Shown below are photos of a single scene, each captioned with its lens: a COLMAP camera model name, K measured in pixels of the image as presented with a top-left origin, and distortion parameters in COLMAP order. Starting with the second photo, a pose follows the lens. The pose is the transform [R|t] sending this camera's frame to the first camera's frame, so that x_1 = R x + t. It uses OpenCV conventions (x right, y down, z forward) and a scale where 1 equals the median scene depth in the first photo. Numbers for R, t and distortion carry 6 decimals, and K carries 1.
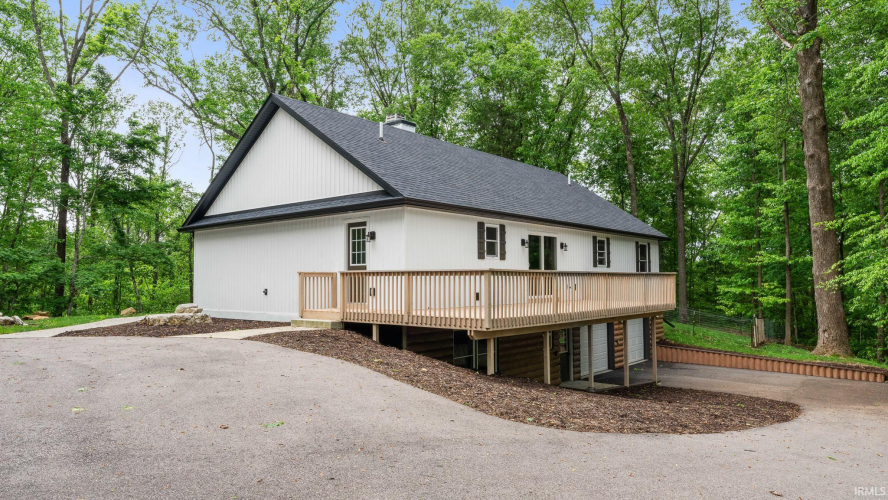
lens RADIAL K [[598.2, 0, 444.0], [0, 598.2, 250.0], [0, 0, 1]] dist [0.010143, 0.002324]
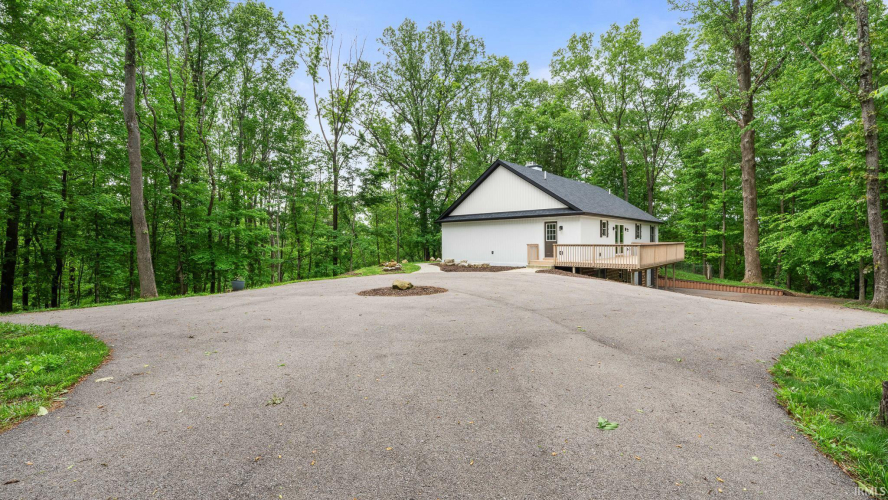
lens RADIAL K [[386.8, 0, 444.0], [0, 386.8, 250.0], [0, 0, 1]] dist [-0.000671, -0.000009]
pose [[0.999154, -0.003559, -0.040971, -0.353001], [0.006534, 0.997332, 0.072712, -0.034964], [0.040603, -0.072918, 0.996511, -0.332010]]
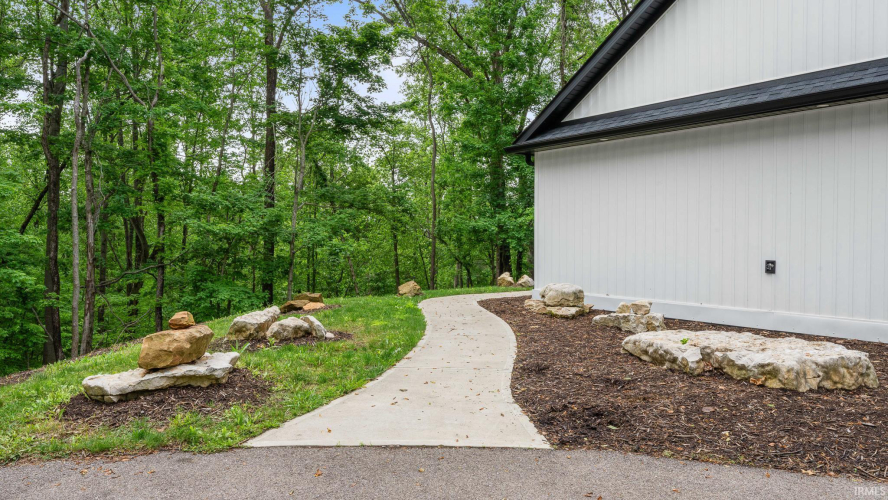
lens RADIAL K [[598.2, 0, 444.0], [0, 598.2, 250.0], [0, 0, 1]] dist [0.010143, 0.002324]
pose [[0.978052, 0.011508, -0.208043, -0.380828], [0.003823, 0.997314, 0.073139, 0.019270], [0.208326, -0.072330, 0.975381, 0.427004]]
